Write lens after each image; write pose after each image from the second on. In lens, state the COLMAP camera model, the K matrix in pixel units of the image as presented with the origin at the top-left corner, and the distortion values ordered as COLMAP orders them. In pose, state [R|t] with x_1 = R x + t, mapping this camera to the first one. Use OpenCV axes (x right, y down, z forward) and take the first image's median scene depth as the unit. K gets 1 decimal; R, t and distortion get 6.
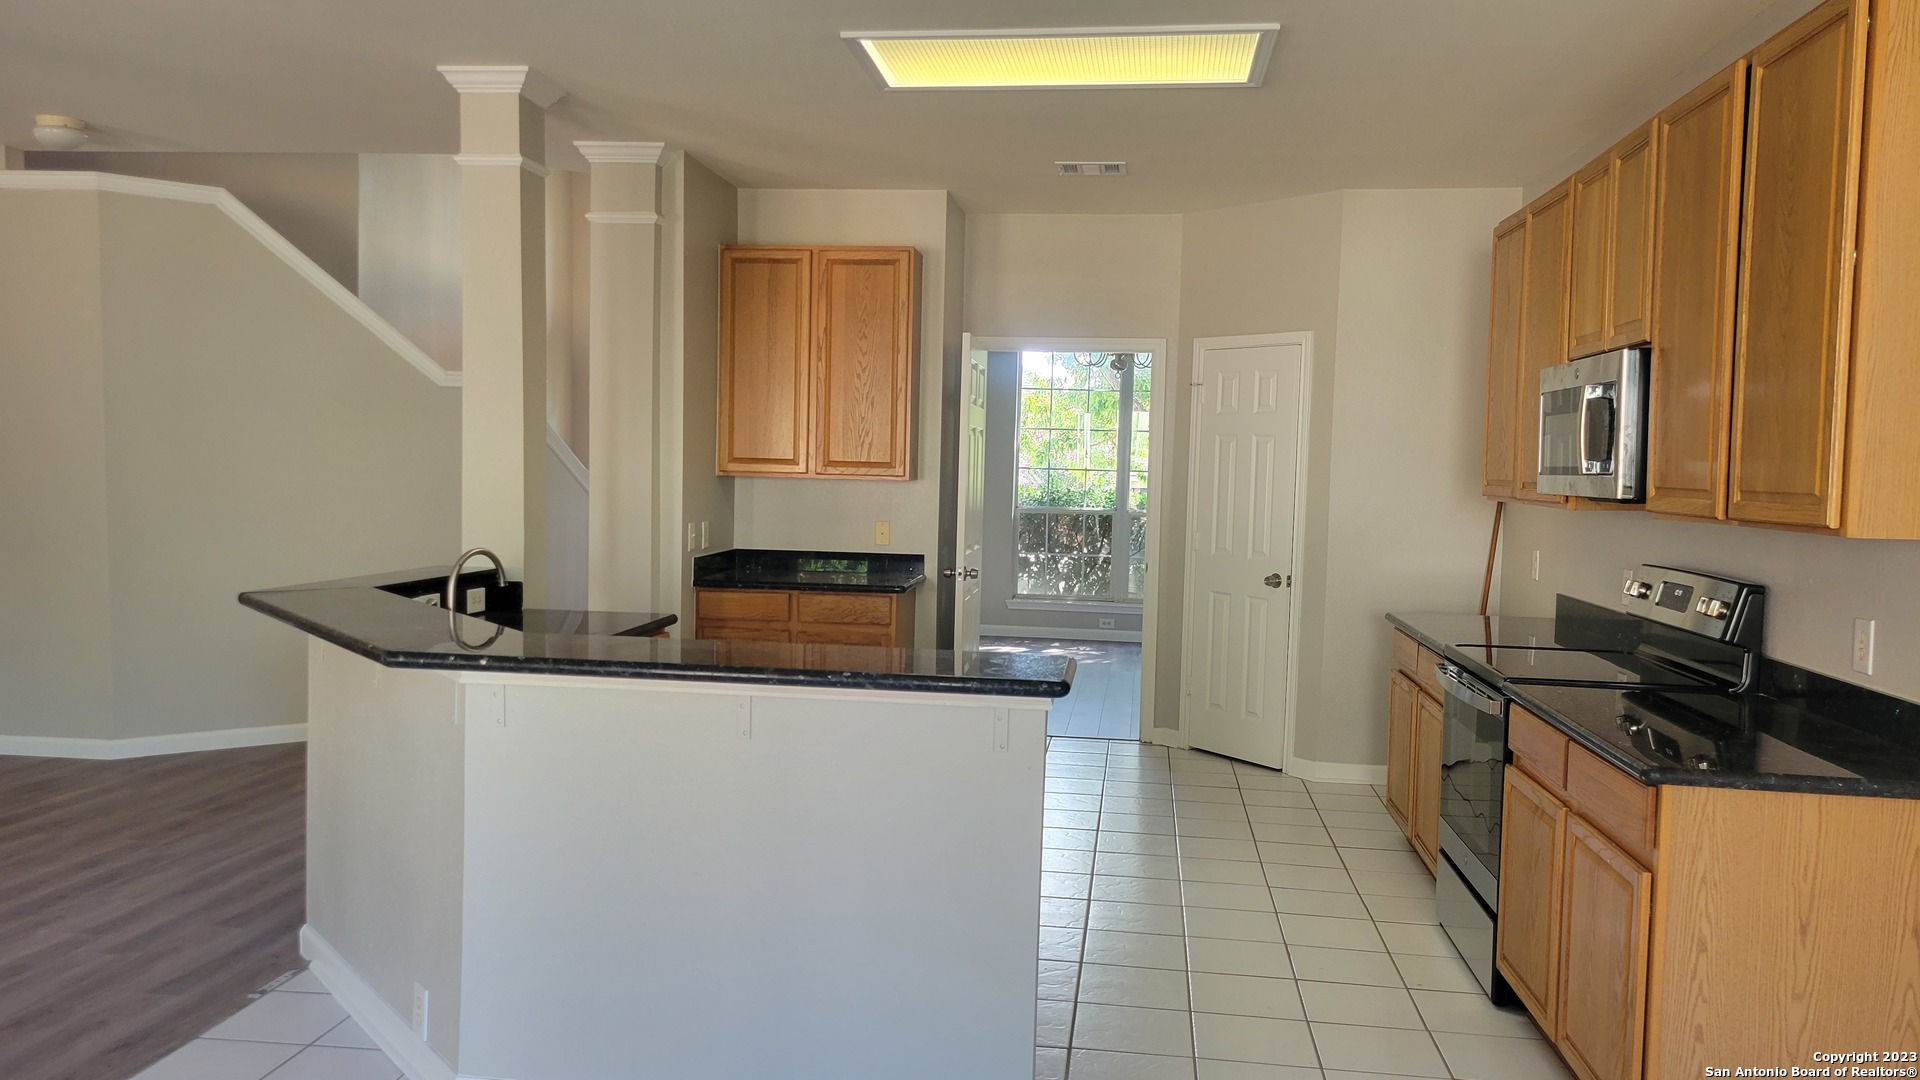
lens RADIAL K [[1441.3, 0, 948.2], [0, 1441.3, 542.4], [0, 0, 1]] dist [0.044250, -0.000772]
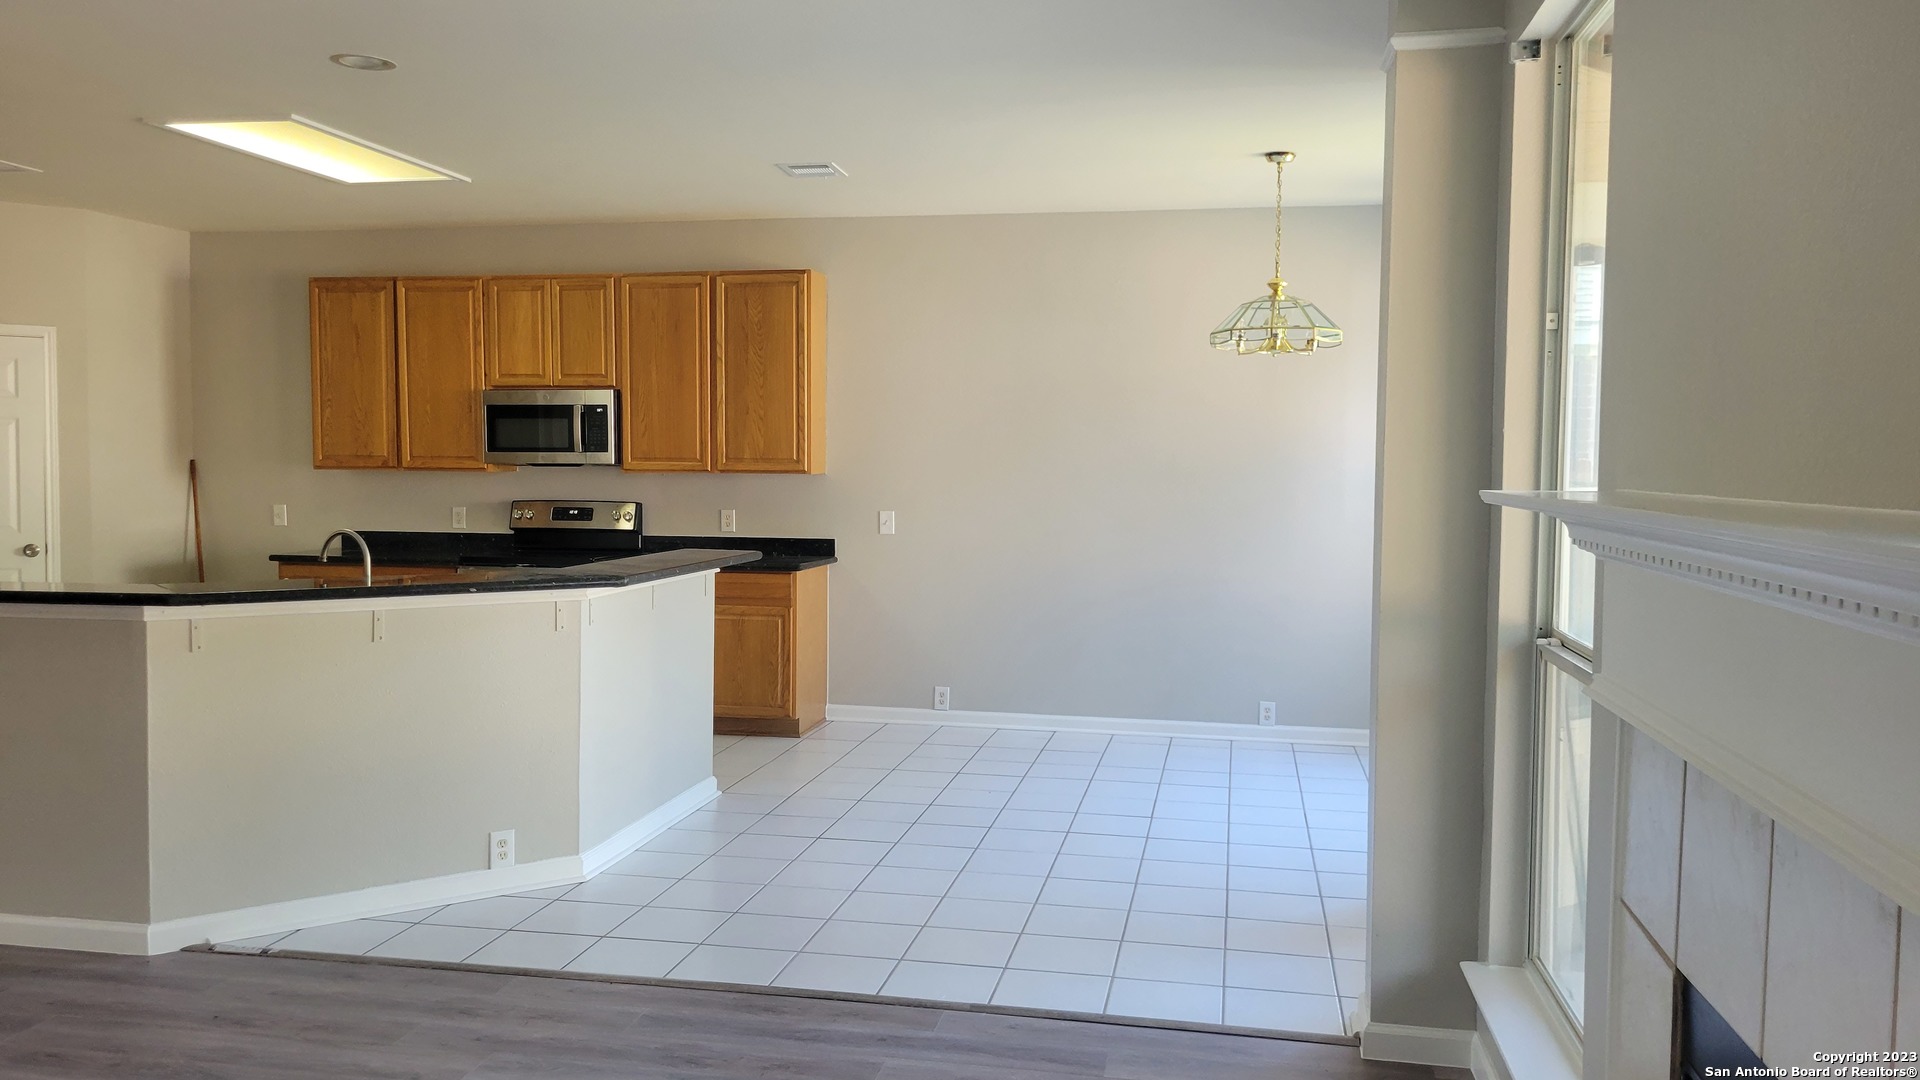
lens RADIAL K [[1473.1, 0, 970.2], [0, 1473.1, 517.4], [0, 0, 1]] dist [0.035724, -0.007592]
pose [[0.058465, -0.066294, 0.996086, -0.878998], [0.052630, 0.996610, 0.063240, -0.033798], [-0.996901, 0.048726, 0.061755, 0.222010]]
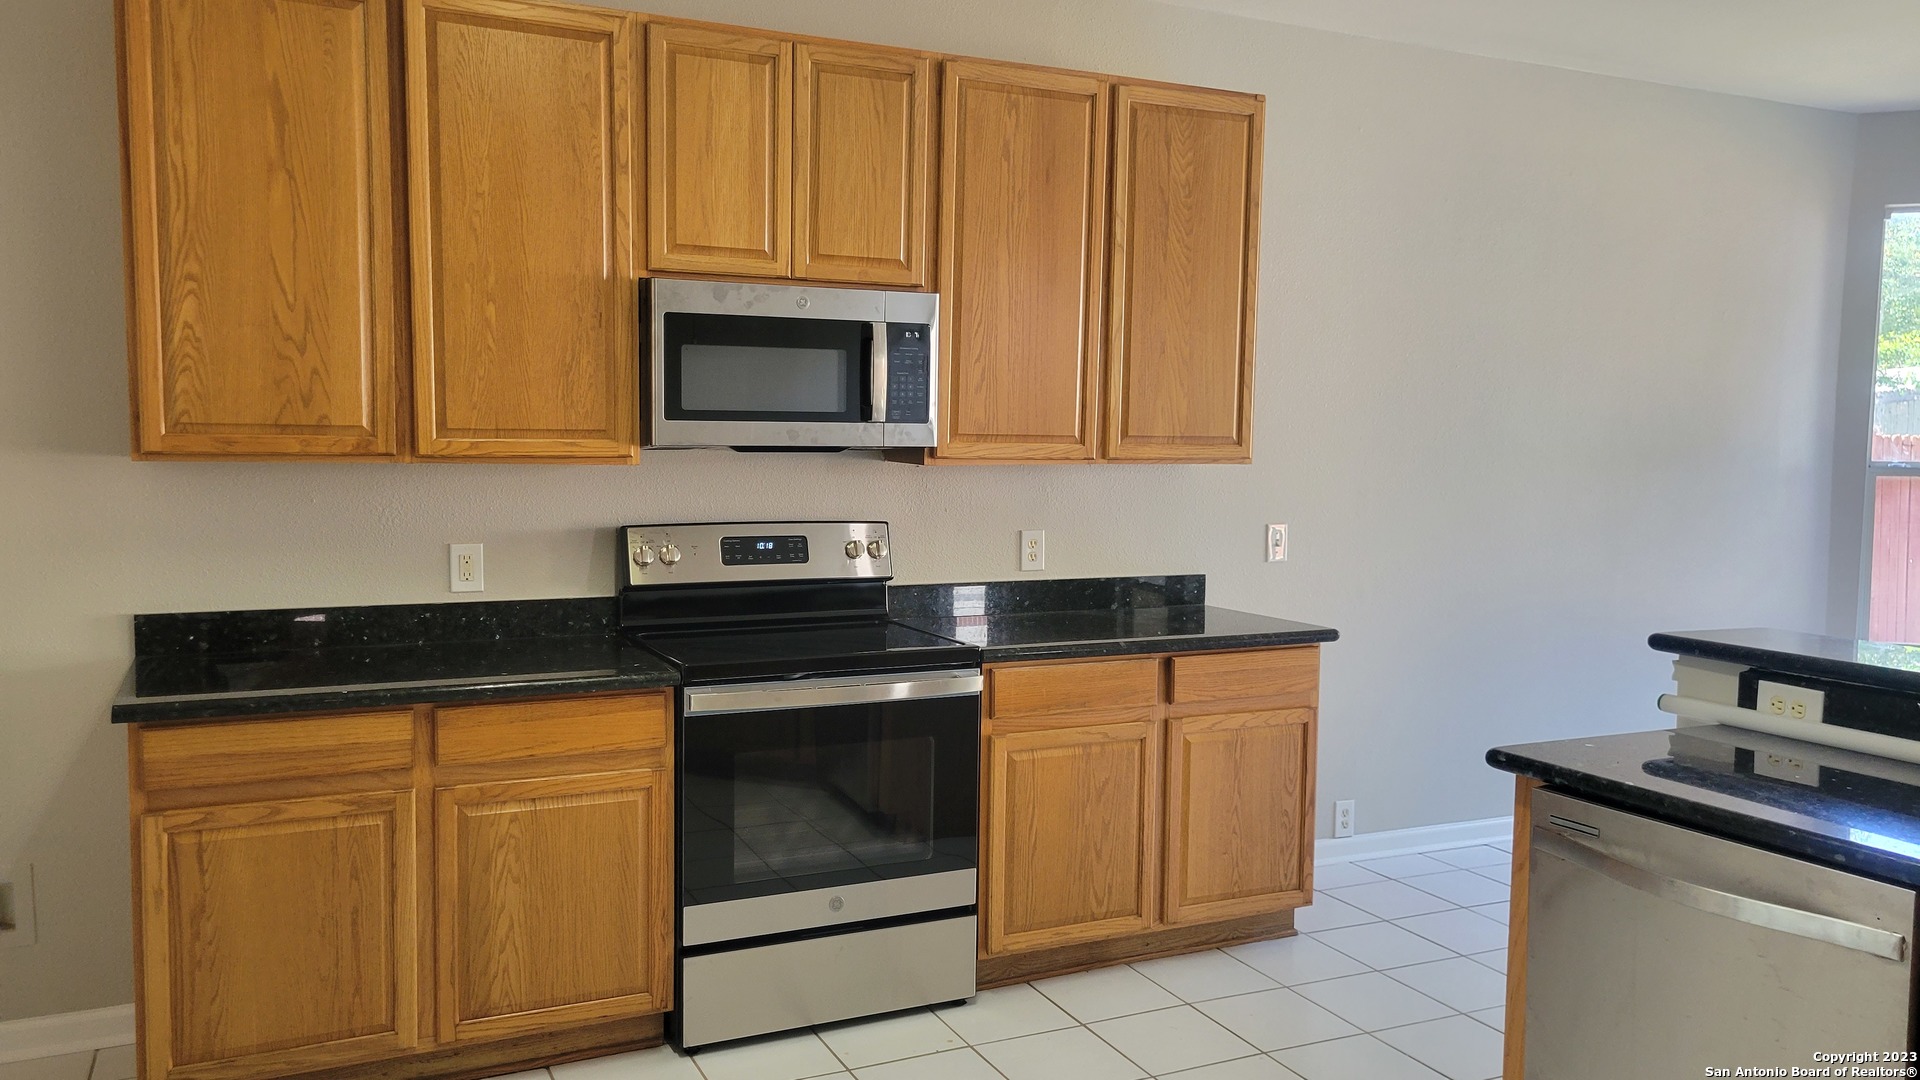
lens RADIAL K [[1441.3, 0, 948.2], [0, 1441.3, 542.4], [0, 0, 1]] dist [0.044250, -0.000772]
pose [[-0.542009, -0.093040, 0.835207, -0.205724], [0.023319, 0.991805, 0.125618, -0.050262], [-0.840049, 0.087562, -0.535397, 0.868245]]
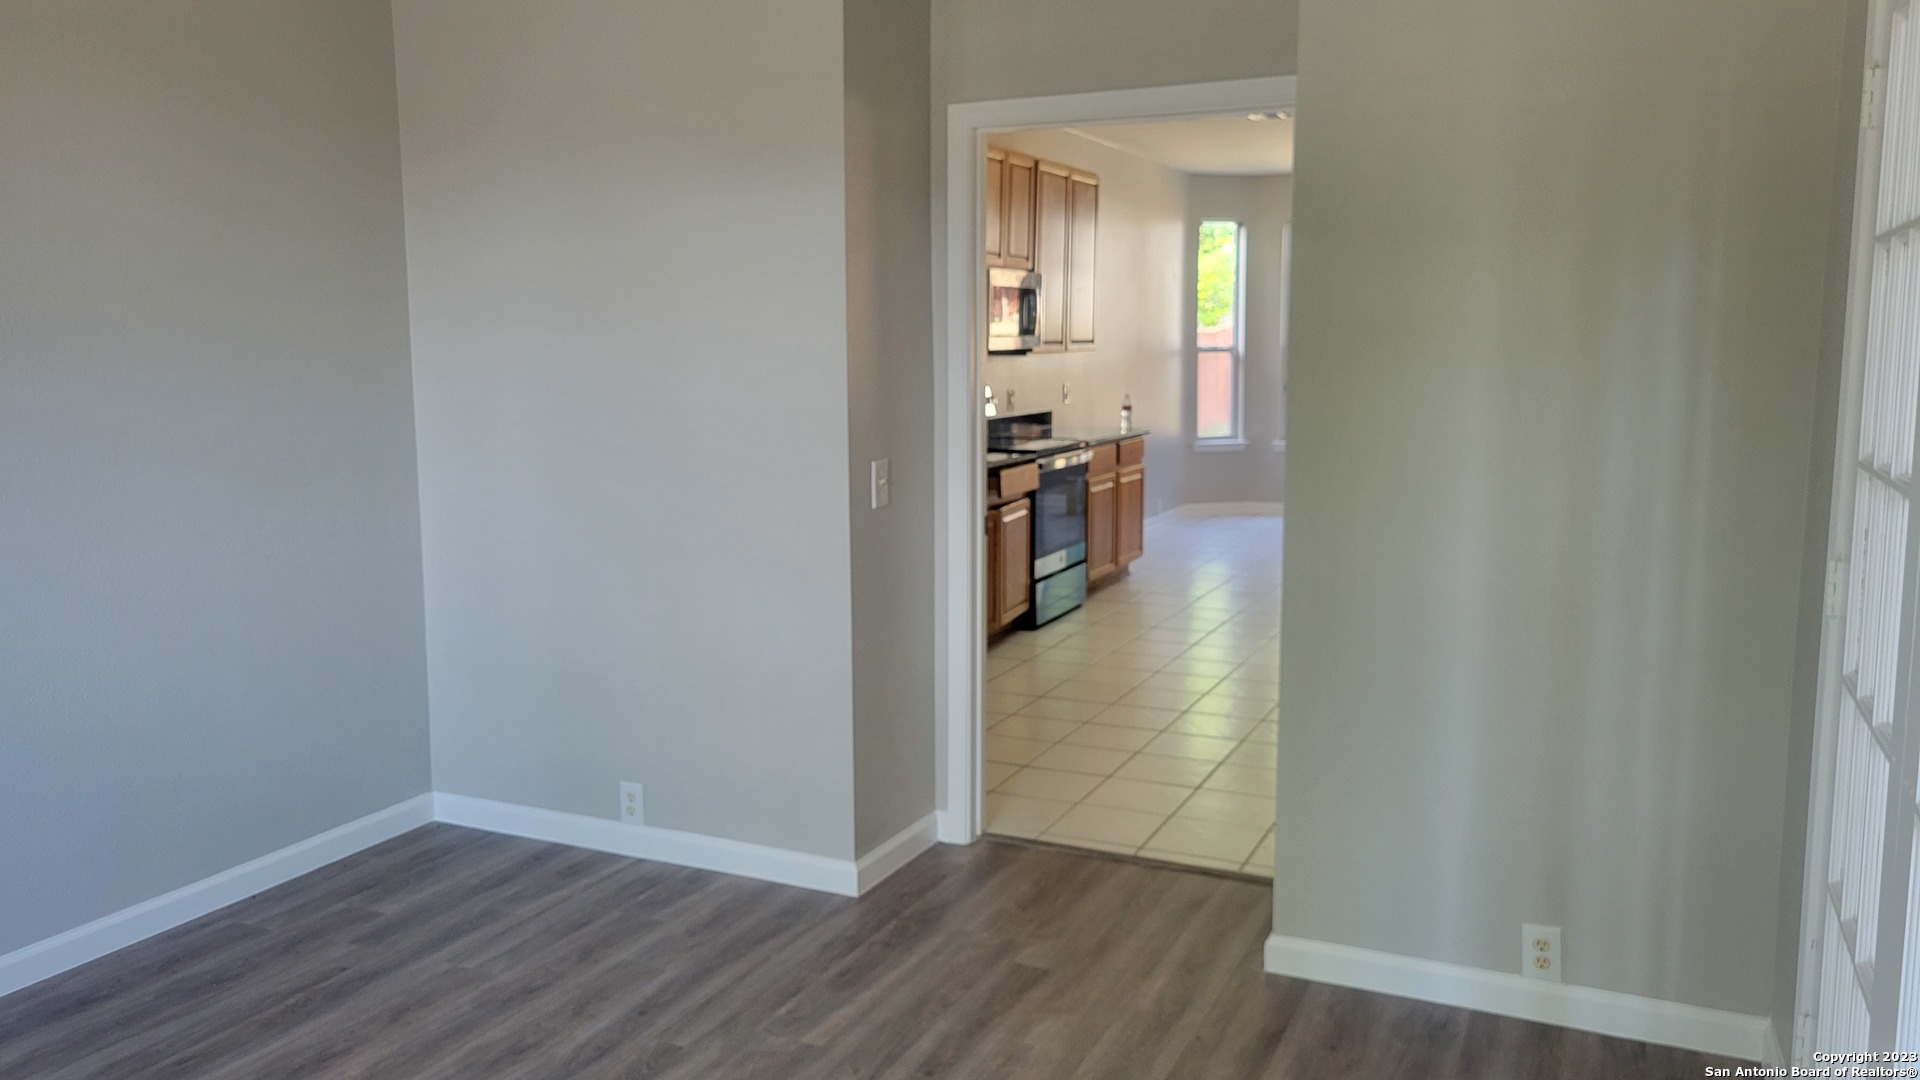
lens RADIAL K [[1465.4, 0, 948.6], [0, 1465.4, 529.5], [0, 0, 1]] dist [0.037509, -0.000292]
pose [[-0.953817, -0.055939, 0.295133, -0.018351], [0.002101, 0.981241, 0.192773, -0.100677], [-0.300380, 0.184490, -0.935807, 1.720632]]
